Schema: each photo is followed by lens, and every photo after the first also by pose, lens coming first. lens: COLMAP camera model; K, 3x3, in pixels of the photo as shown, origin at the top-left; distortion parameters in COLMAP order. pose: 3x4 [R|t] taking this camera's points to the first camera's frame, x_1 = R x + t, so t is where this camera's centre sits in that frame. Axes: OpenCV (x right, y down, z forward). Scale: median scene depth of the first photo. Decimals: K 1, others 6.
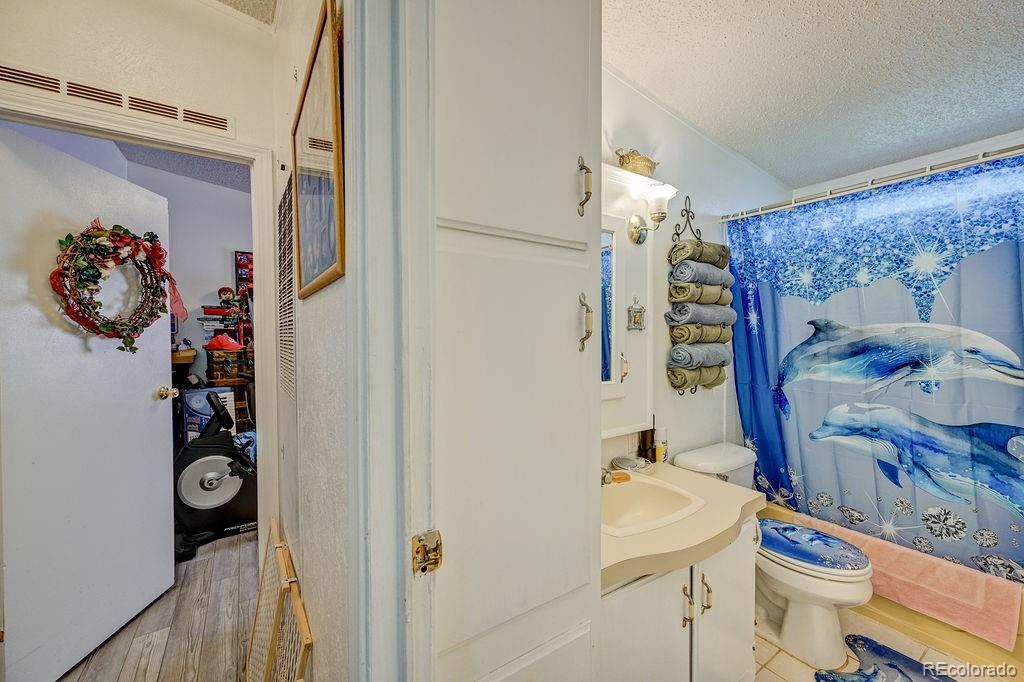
lens RADIAL K [[403.4, 0, 515.3], [0, 403.4, 339.1], [0, 0, 1]] dist [-0.000670, 0.000236]
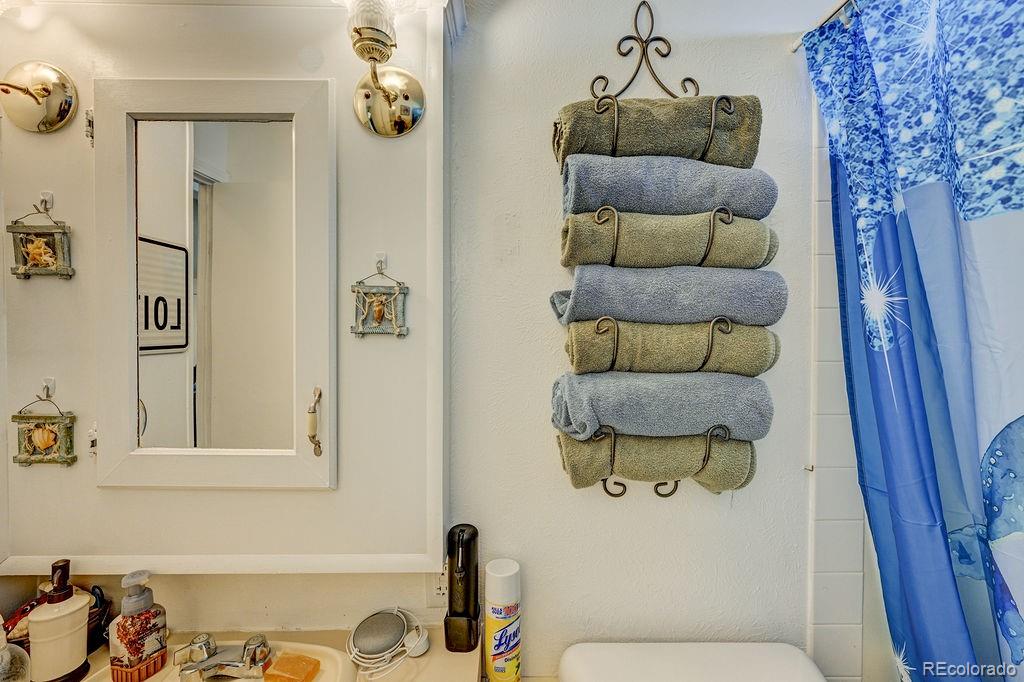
lens RADIAL K [[423.6, 0, 510.1], [0, 423.6, 337.2], [0, 0, 1]] dist [0.002311, 0.000196]
pose [[0.843724, 0.012957, -0.536621, 0.546075], [-0.015985, 0.999872, -0.000991, -0.018898], [0.536539, 0.009414, 0.843823, 0.576840]]
